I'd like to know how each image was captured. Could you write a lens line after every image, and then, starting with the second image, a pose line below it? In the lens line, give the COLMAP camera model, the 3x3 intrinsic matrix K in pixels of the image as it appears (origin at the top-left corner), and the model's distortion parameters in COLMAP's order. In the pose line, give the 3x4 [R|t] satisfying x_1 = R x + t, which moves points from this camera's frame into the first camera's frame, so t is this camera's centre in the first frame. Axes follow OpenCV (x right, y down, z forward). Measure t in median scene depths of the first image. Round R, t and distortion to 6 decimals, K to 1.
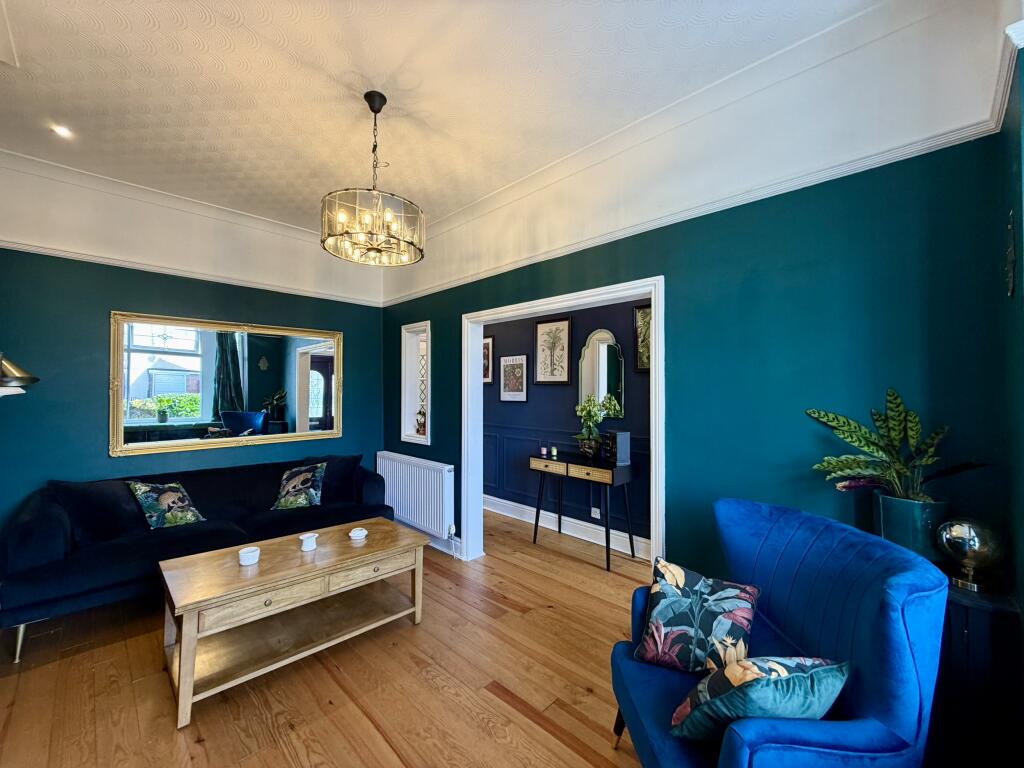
lens RADIAL K [[406.6, 0, 510.3], [0, 406.6, 384.8], [0, 0, 1]] dist [-0.007374, 0.000292]
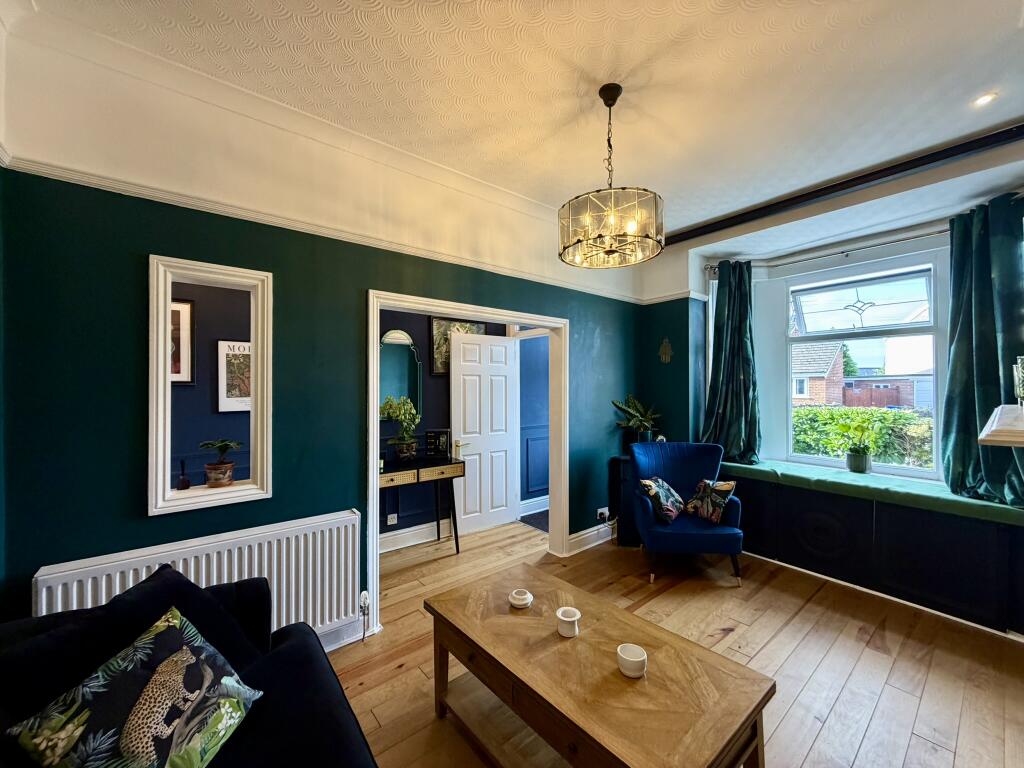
lens RADIAL K [[406.6, 0, 510.3], [0, 406.6, 384.8], [0, 0, 1]] dist [-0.007374, 0.000292]
pose [[0.114485, -0.002321, 0.993422, -0.817032], [-0.014055, 0.999893, 0.003956, -0.014003], [-0.993326, -0.014415, 0.114440, 0.700258]]
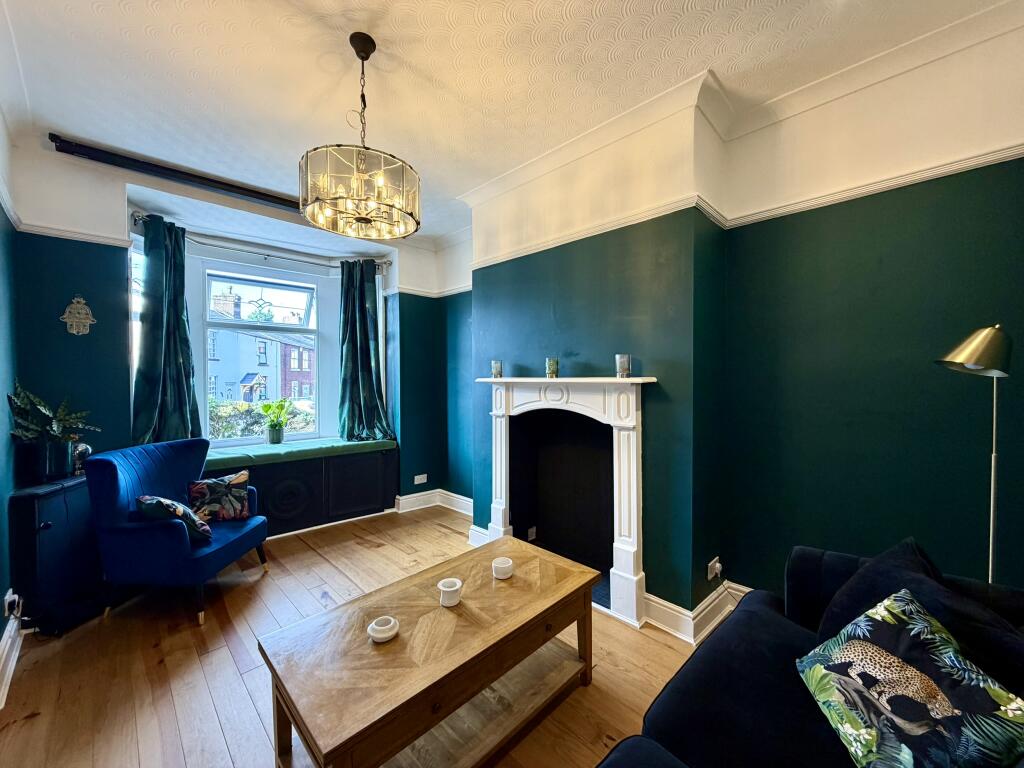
lens RADIAL K [[406.6, 0, 510.3], [0, 406.6, 384.8], [0, 0, 1]] dist [-0.007374, 0.000292]
pose [[-0.999941, -0.004881, 0.009686, -0.413971], [-0.004835, 0.999977, 0.004760, 0.011712], [-0.009709, 0.004713, -0.999942, 1.172997]]
